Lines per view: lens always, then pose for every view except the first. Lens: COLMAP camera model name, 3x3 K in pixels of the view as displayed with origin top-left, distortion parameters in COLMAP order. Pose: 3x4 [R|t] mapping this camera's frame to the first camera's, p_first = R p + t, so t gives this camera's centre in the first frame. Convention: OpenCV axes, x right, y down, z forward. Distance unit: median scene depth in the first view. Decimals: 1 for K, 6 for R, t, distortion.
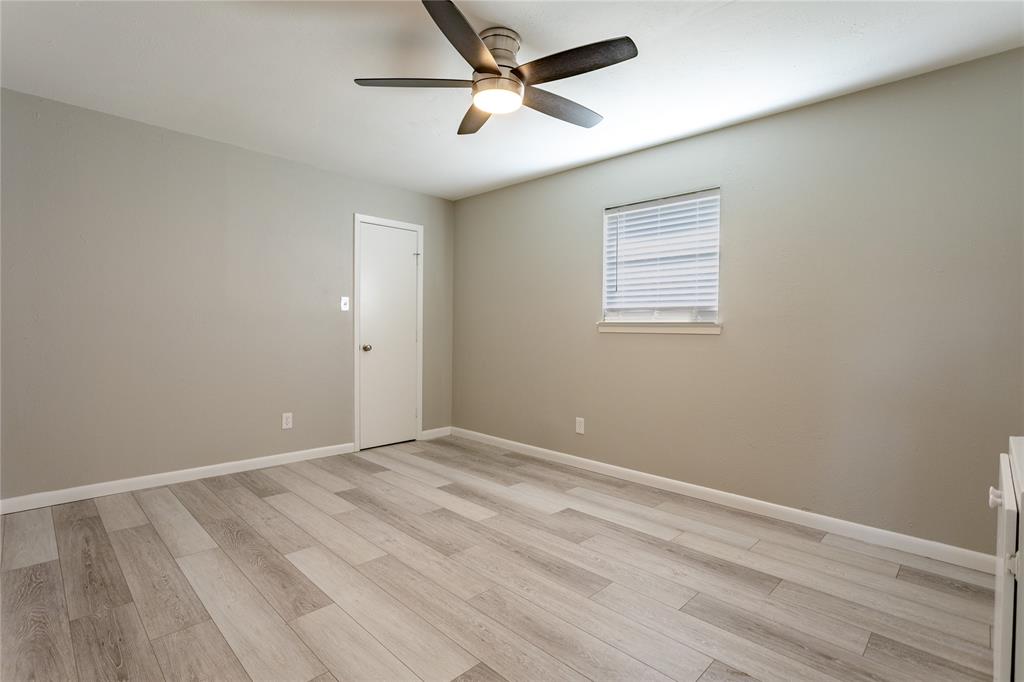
lens RADIAL K [[492.4, 0, 507.2], [0, 492.4, 336.3], [0, 0, 1]] dist [-0.029252, 0.011299]
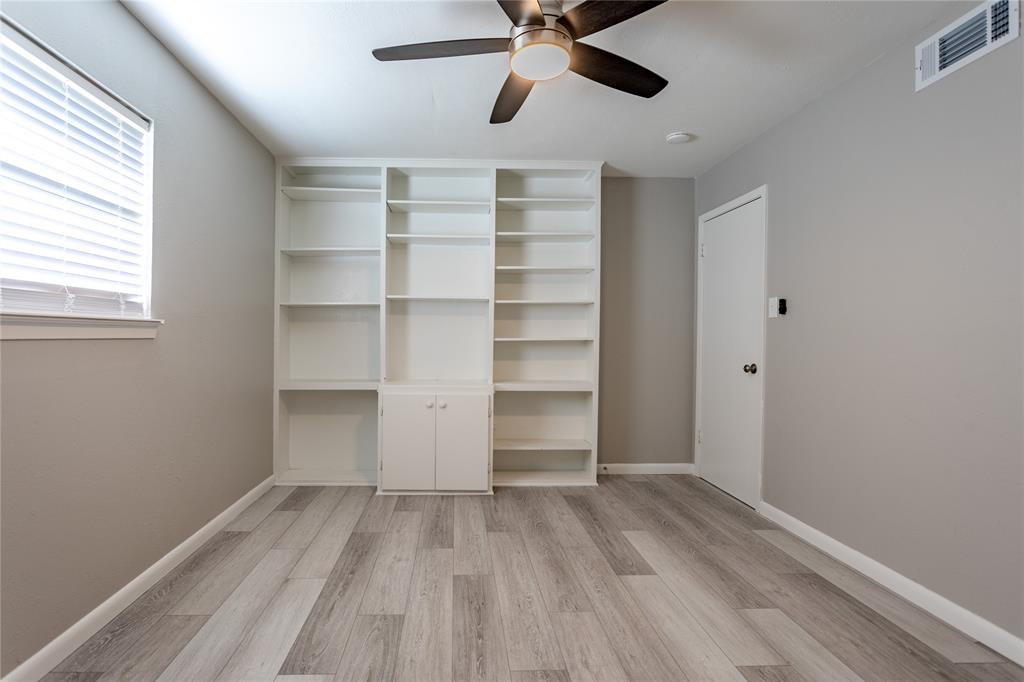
lens RADIAL K [[507.2, 0, 470.4], [0, 507.2, 342.0], [0, 0, 1]] dist [-0.014895, 0.000642]
pose [[-0.728887, -0.025465, 0.684161, -0.448898], [-0.007381, 0.999542, 0.029340, -0.028075], [-0.684595, 0.016336, -0.728741, 1.450013]]
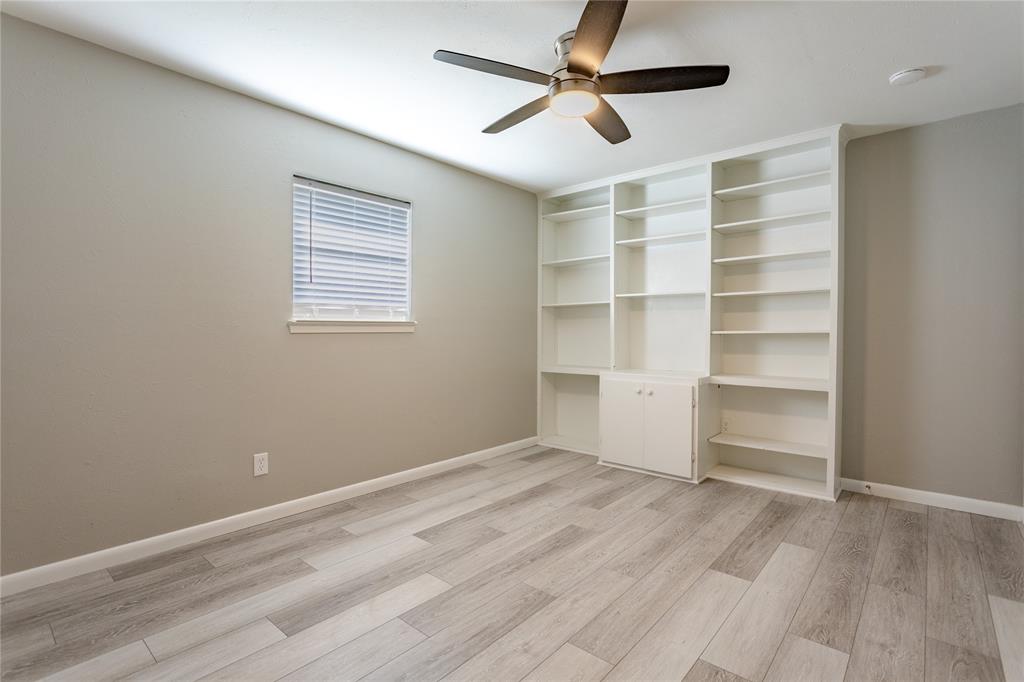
lens RADIAL K [[488.4, 0, 505.9], [0, 488.4, 334.5], [0, 0, 1]] dist [-0.022646, 0.011331]
pose [[-0.070007, -0.023233, 0.997276, -0.861689], [0.012715, 0.999627, 0.024181, -0.028843], [-0.997465, 0.014373, -0.069685, 1.033910]]
